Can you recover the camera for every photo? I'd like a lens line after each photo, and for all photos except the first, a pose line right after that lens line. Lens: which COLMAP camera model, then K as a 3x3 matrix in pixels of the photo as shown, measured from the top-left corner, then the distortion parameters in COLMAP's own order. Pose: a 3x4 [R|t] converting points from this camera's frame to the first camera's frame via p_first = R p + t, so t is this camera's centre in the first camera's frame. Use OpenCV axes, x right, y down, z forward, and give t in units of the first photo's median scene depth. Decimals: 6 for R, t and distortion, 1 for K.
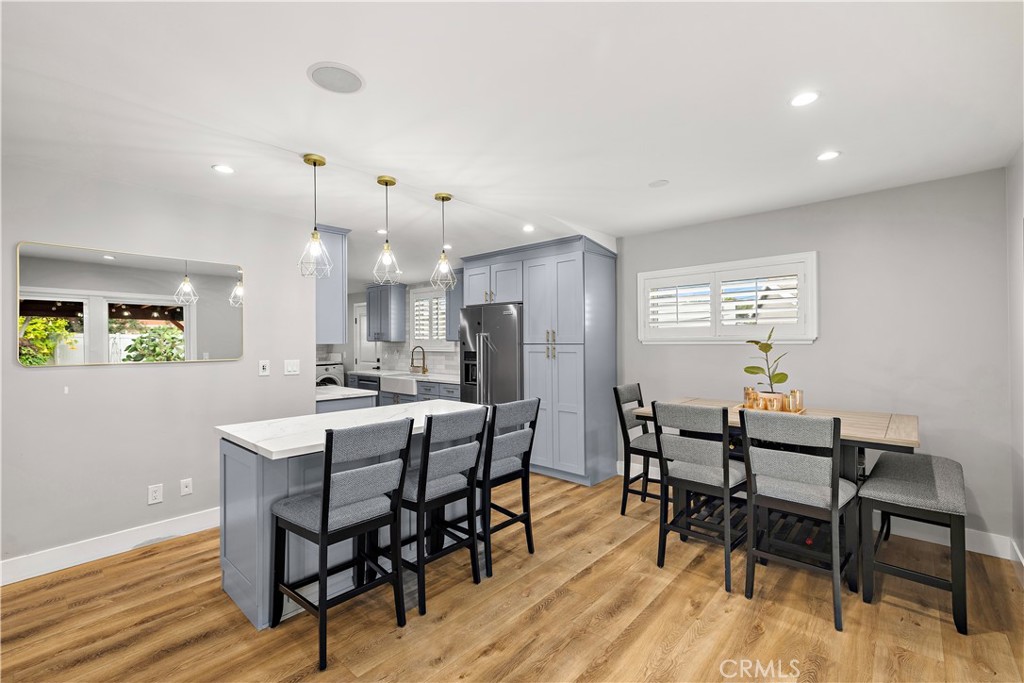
lens RADIAL K [[443.4, 0, 512.2], [0, 443.4, 339.5], [0, 0, 1]] dist [0.003191, 0.000337]
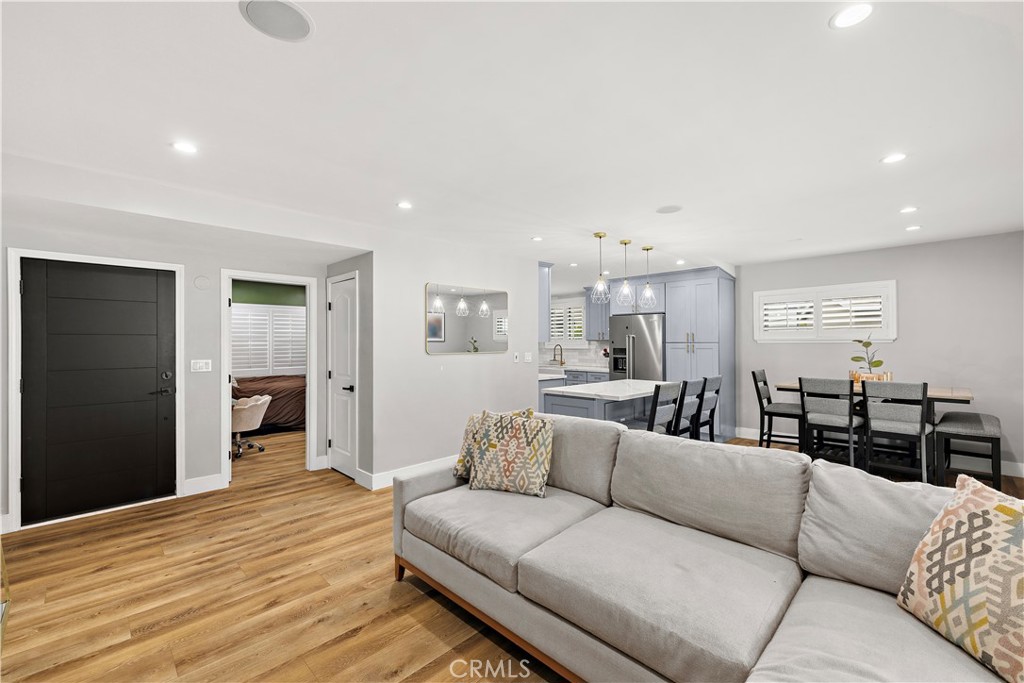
lens RADIAL K [[432.5, 0, 510.0], [0, 432.5, 339.8], [0, 0, 1]] dist [0.001597, -0.000181]
pose [[0.998258, 0.001485, -0.058977, -0.591162], [-0.001519, 0.999999, -0.000539, 0.003788], [0.058976, 0.000628, 0.998259, -0.595577]]
